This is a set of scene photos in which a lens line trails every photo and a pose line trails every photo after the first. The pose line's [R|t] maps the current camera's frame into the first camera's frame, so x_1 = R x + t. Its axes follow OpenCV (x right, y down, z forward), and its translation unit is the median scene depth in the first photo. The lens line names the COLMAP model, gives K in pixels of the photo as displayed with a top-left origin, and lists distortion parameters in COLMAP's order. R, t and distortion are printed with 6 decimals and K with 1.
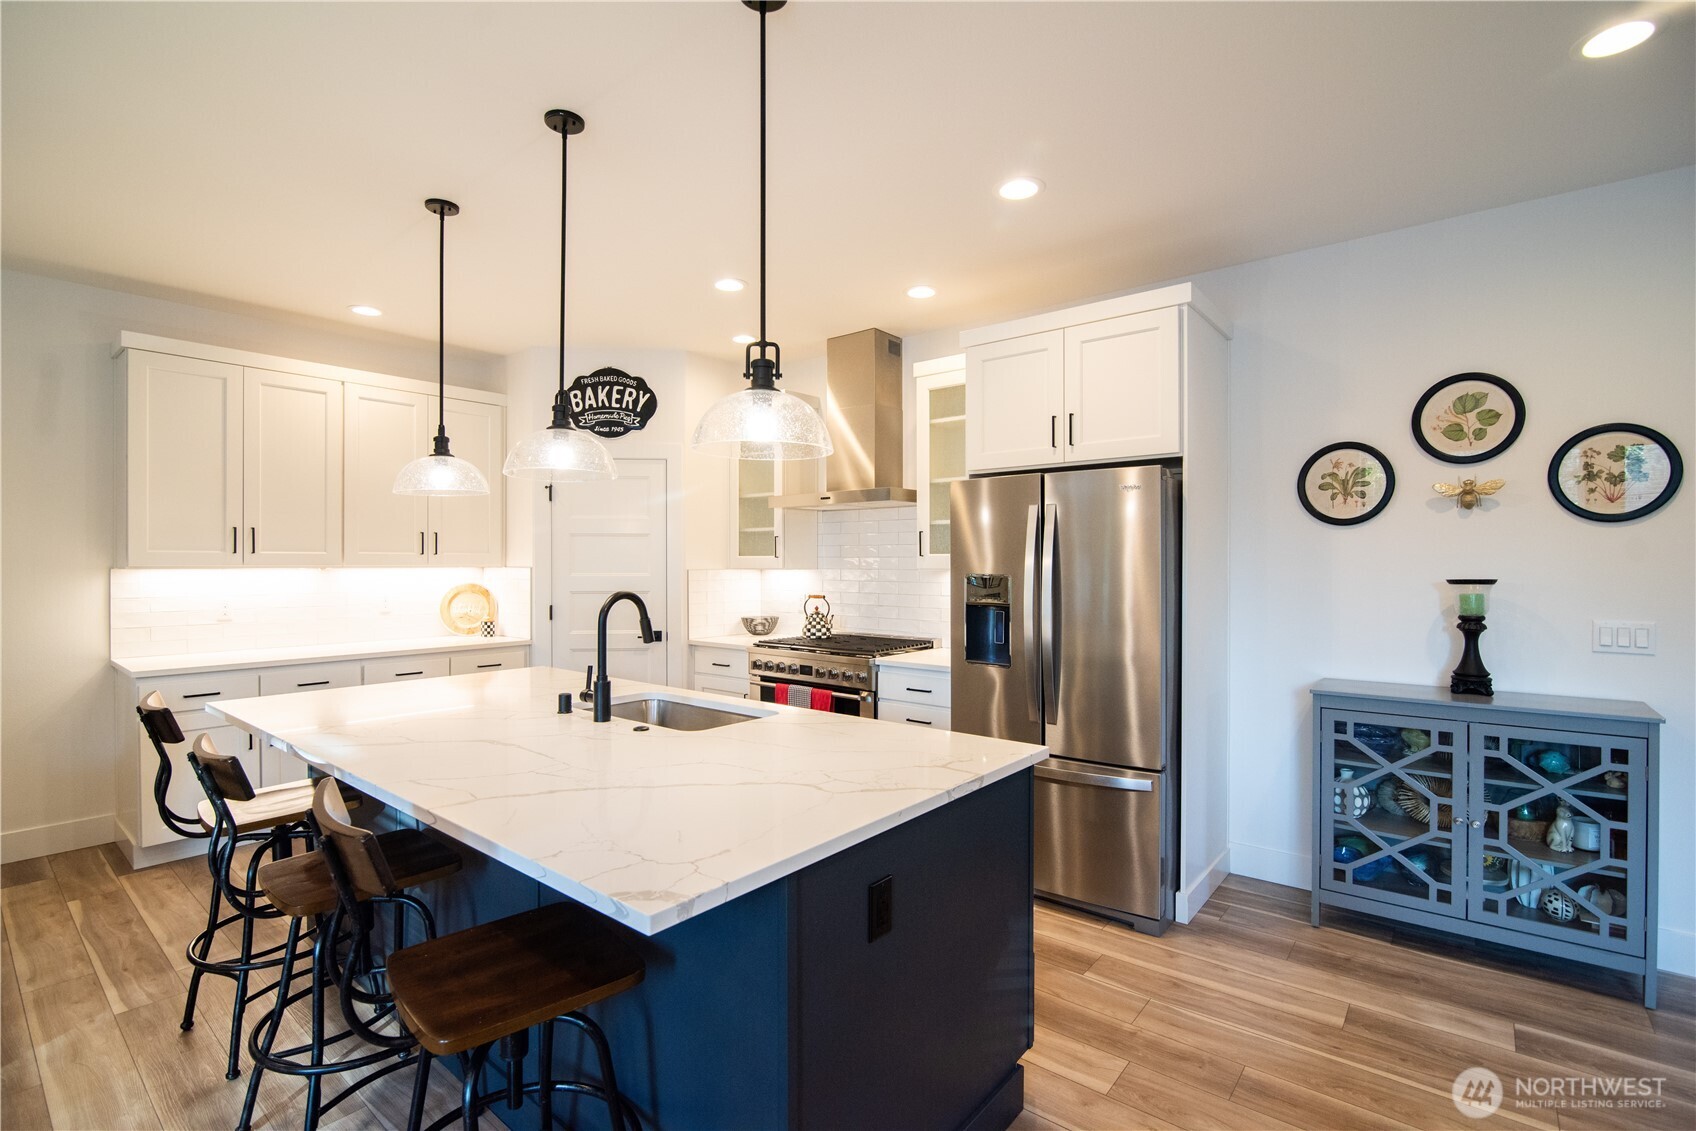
lens RADIAL K [[776.3, 0, 843.6], [0, 776.3, 566.3], [0, 0, 1]] dist [-0.019622, 0.001078]
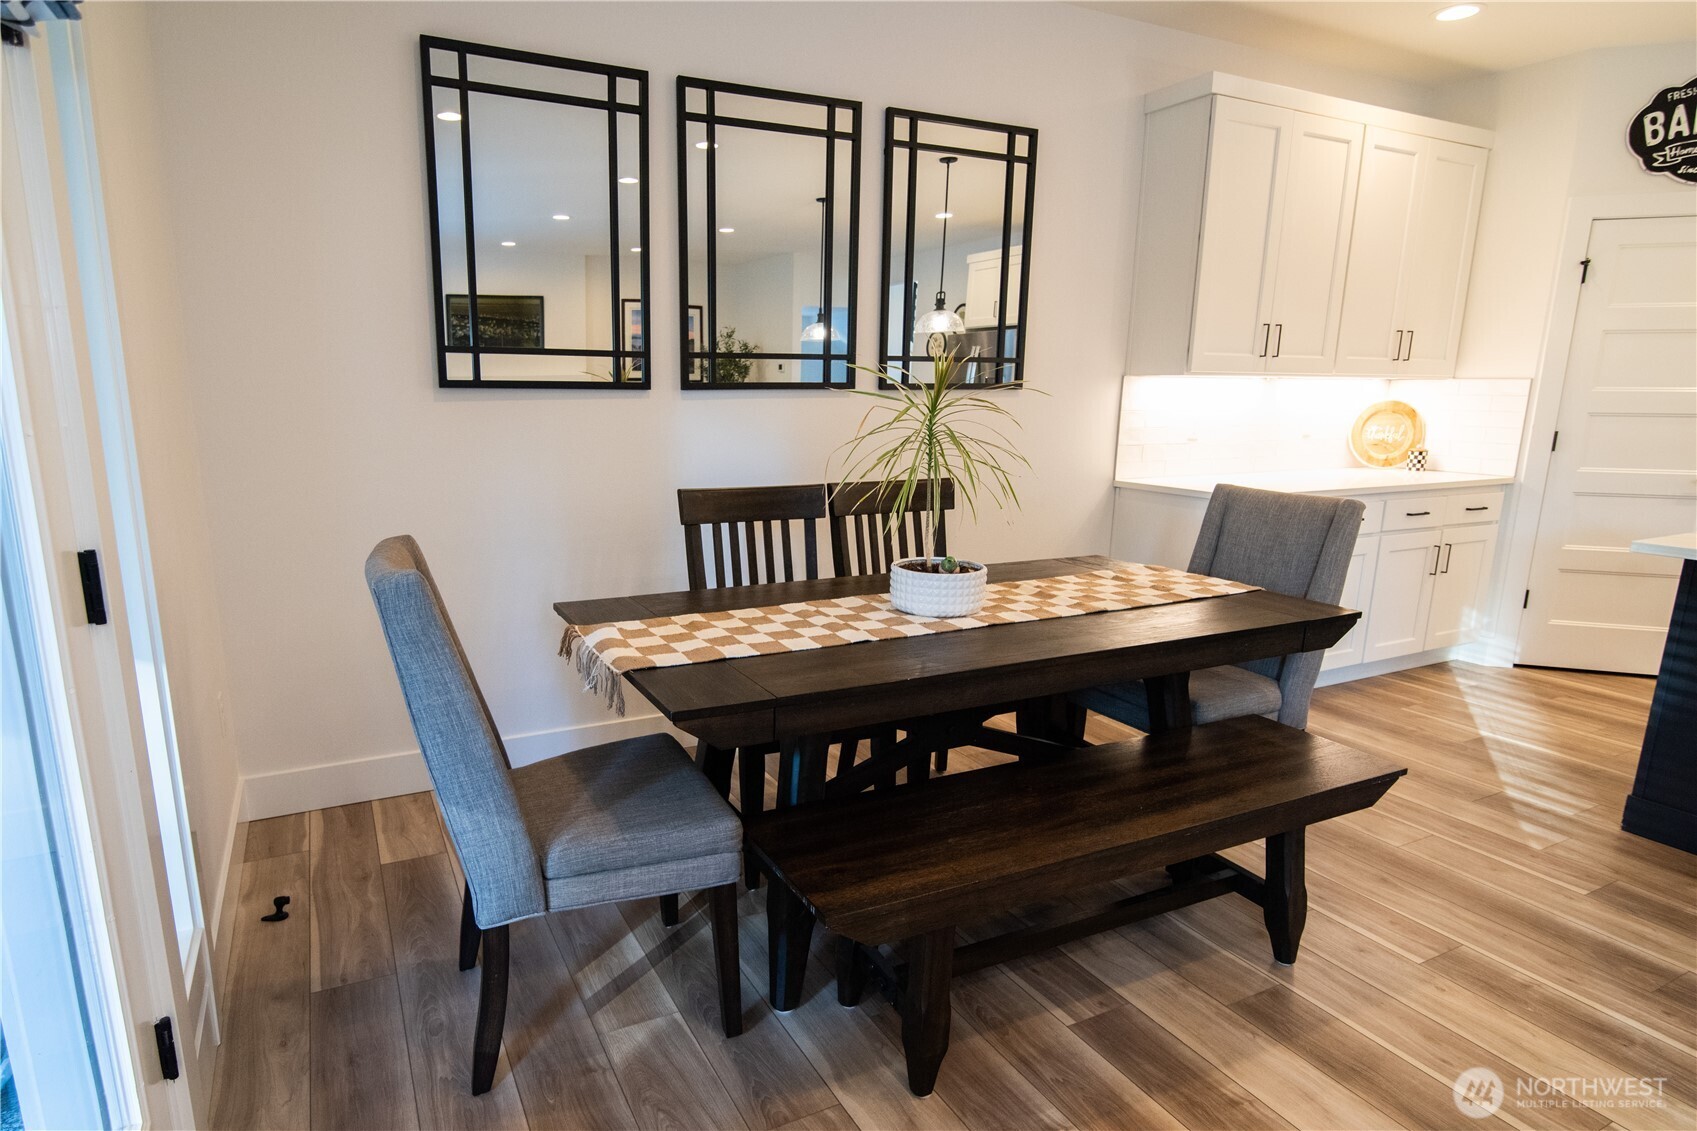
lens RADIAL K [[929.1, 0, 752.3], [0, 929.1, 596.8], [0, 0, 1]] dist [-0.024060, 0.004197]
pose [[0.901438, 0.095035, -0.422348, -0.743120], [-0.002087, 0.976549, 0.215286, 0.020183], [0.432903, -0.193186, 0.880497, -0.137013]]
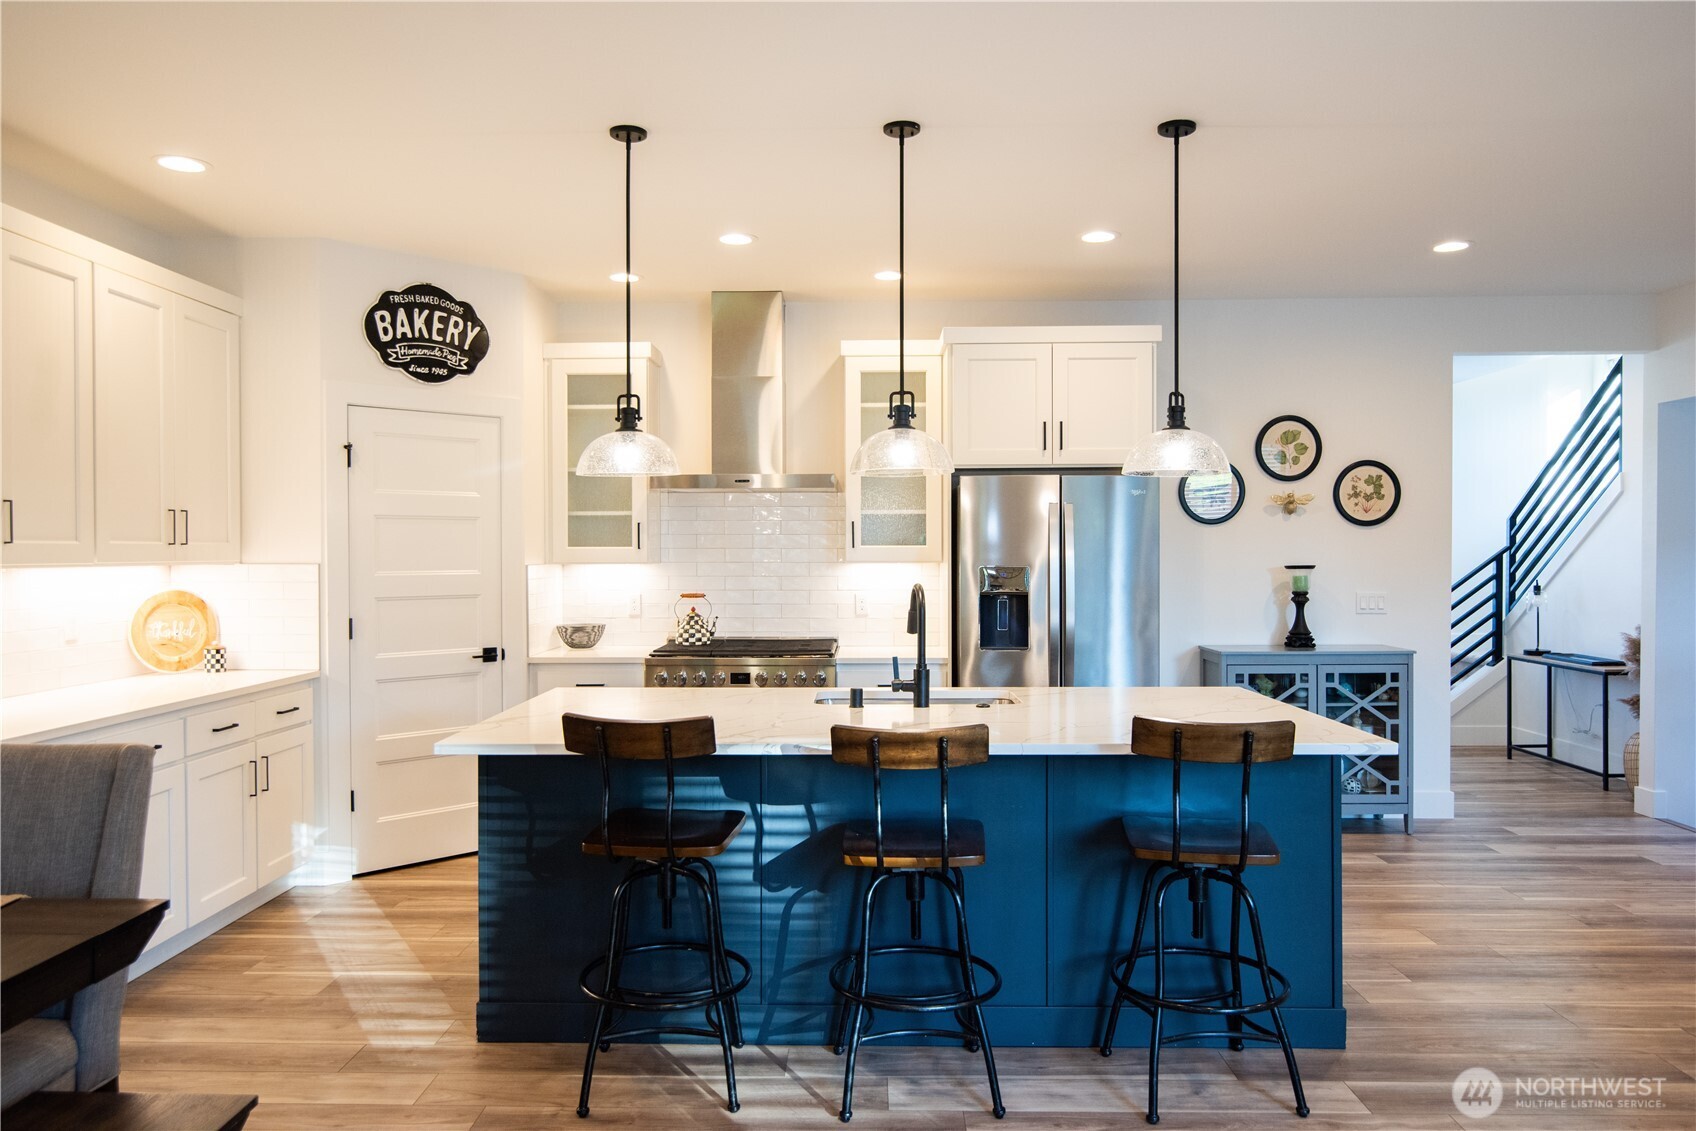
lens RADIAL K [[1160.8, 0, 844.3], [0, 1160.8, 569.2], [0, 0, 1]] dist [-0.002327, 0.002843]
pose [[0.784985, -0.011873, 0.619401, -0.729467], [0.005253, 0.999908, 0.012510, -0.004396], [-0.619492, -0.006566, 0.784975, -0.092520]]
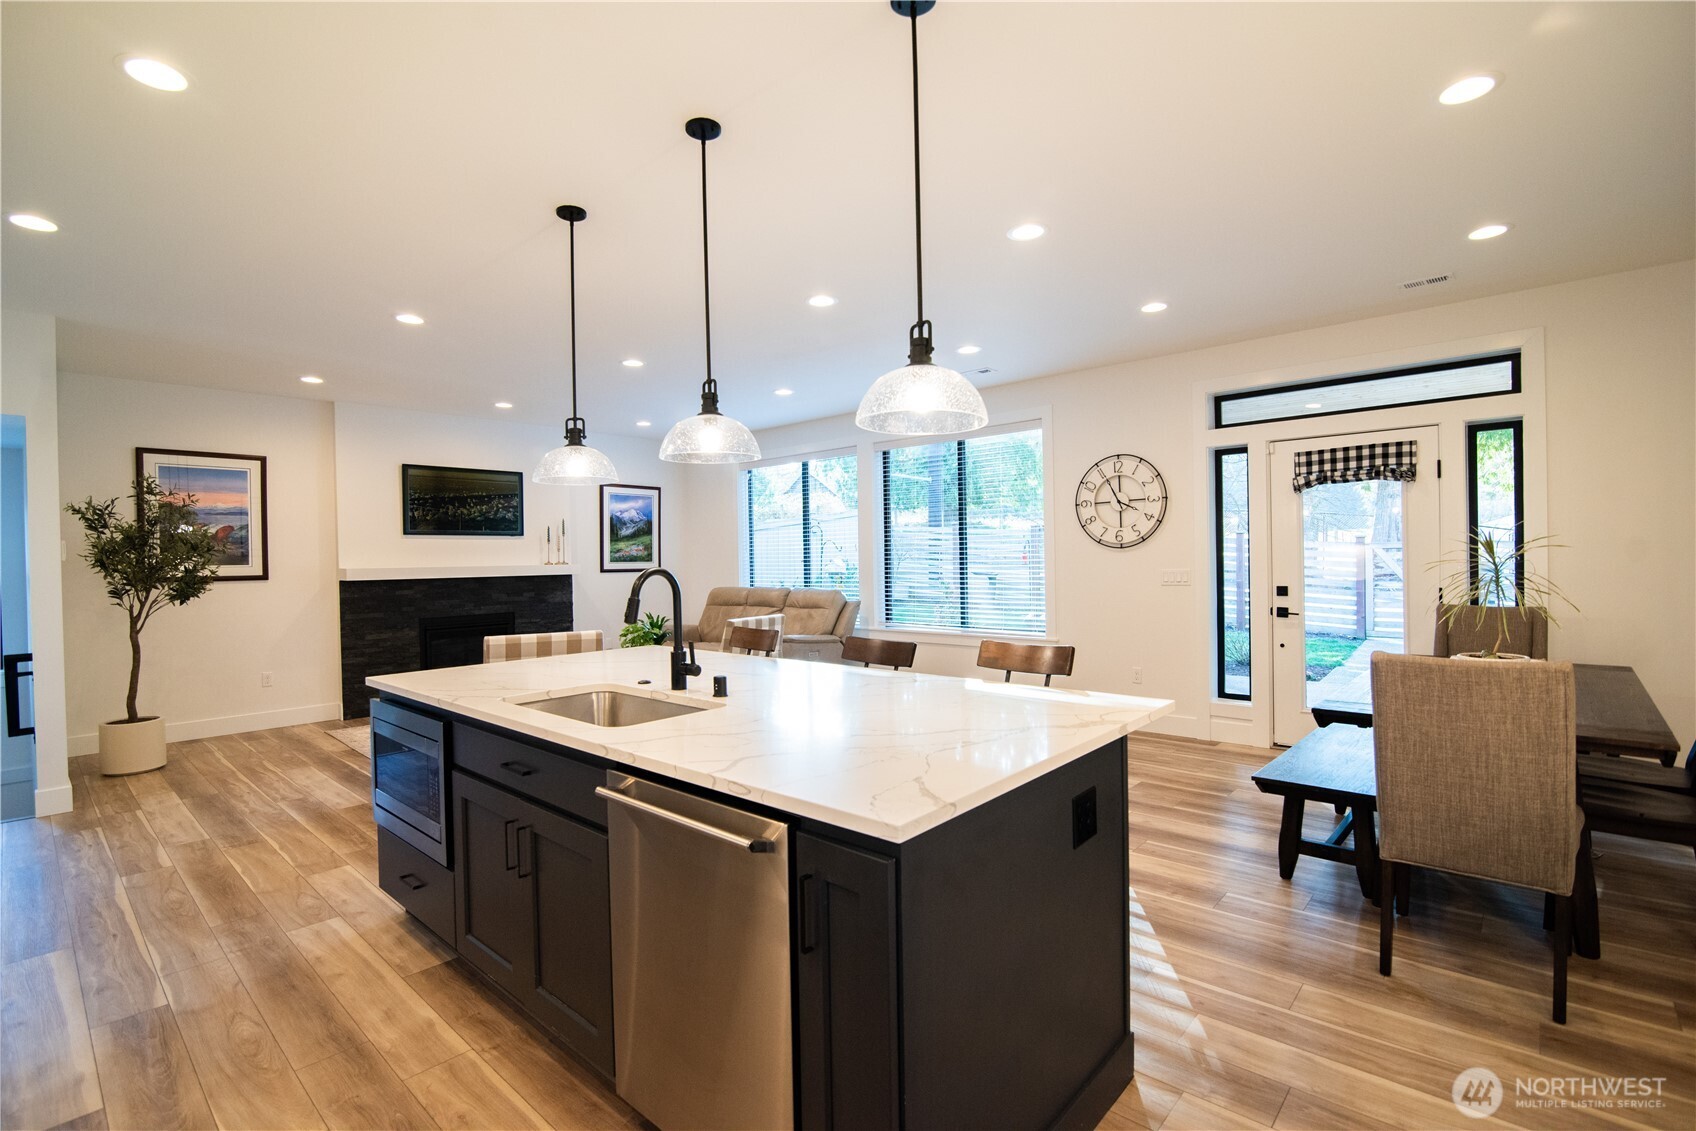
lens RADIAL K [[776.3, 0, 843.6], [0, 776.3, 565.3], [0, 0, 1]] dist [-0.019622, 0.001078]
pose [[-0.998785, 0.017116, 0.046212, -0.313962], [0.017727, 0.999760, 0.012857, 0.010606], [-0.045980, 0.013660, -0.998849, 1.091303]]
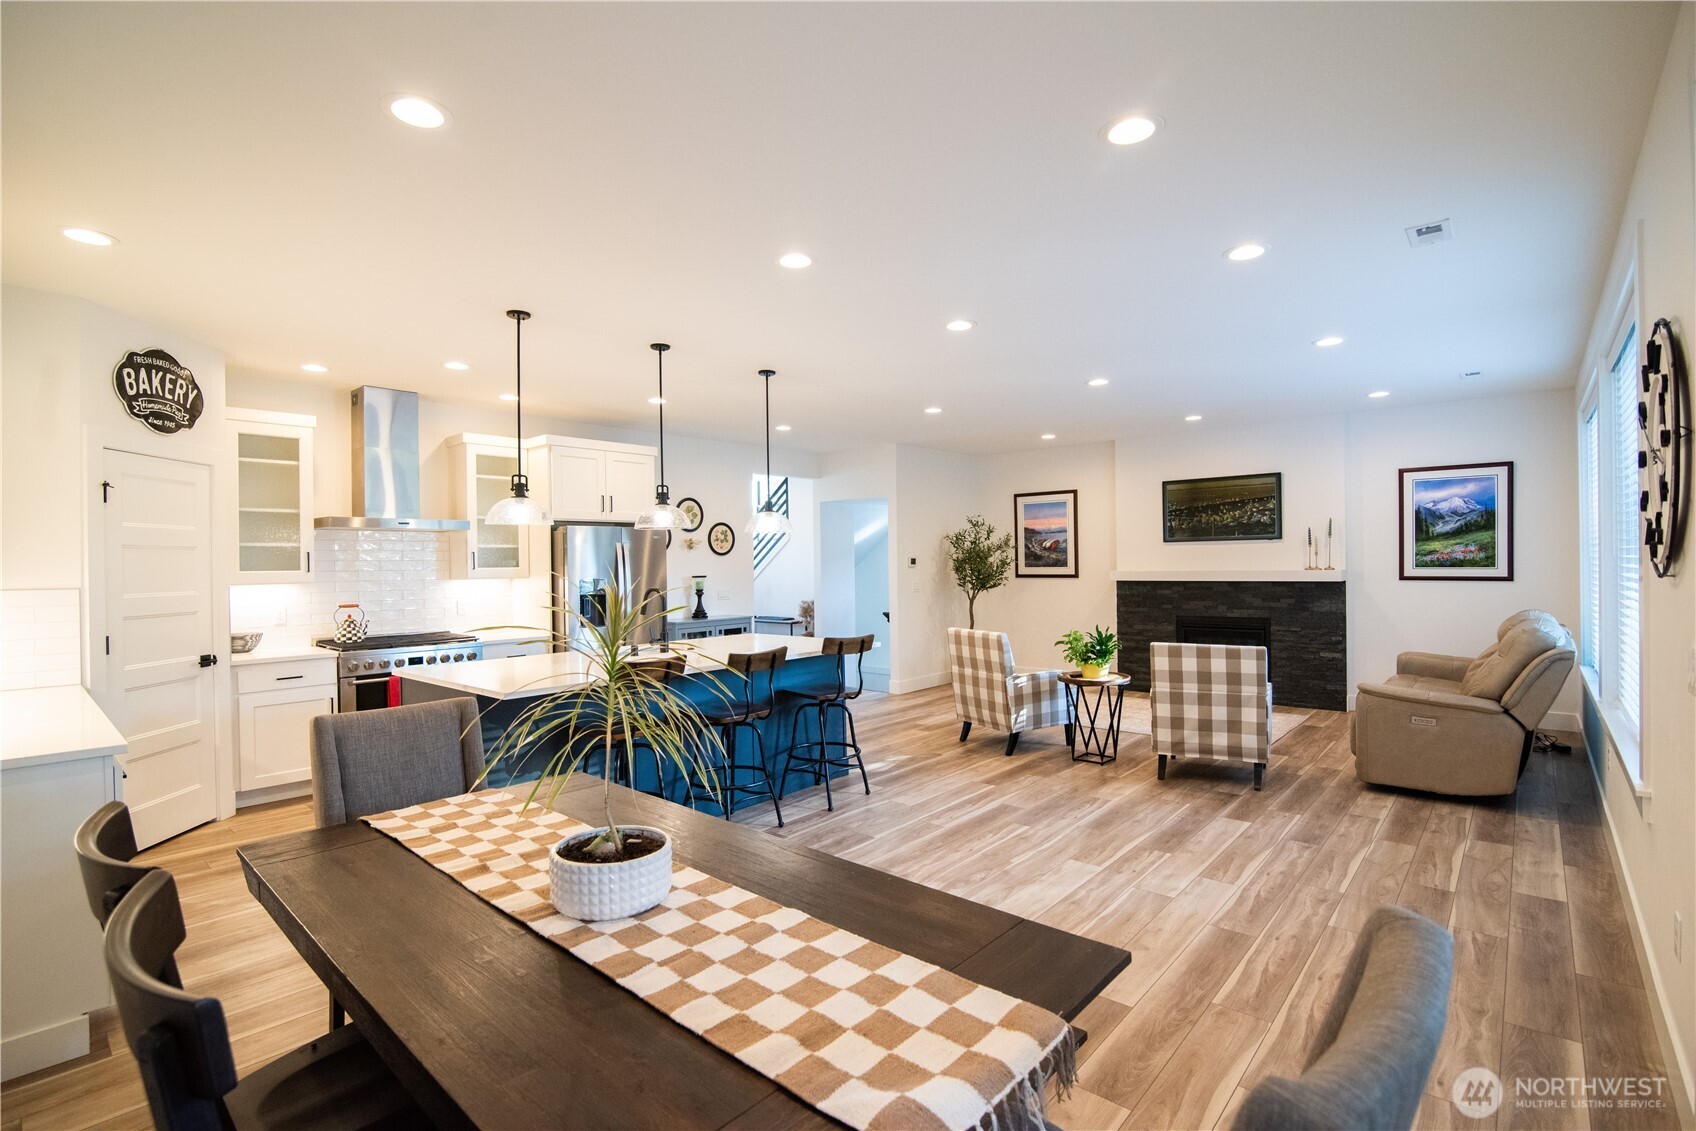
lens RADIAL K [[776.3, 0, 843.0], [0, 776.3, 567.9], [0, 0, 1]] dist [-0.019622, 0.001078]
pose [[0.039931, -0.005861, 0.999185, -1.209896], [0.018123, 0.999823, 0.005141, -0.009914], [-0.999038, 0.017903, 0.040030, 0.245611]]
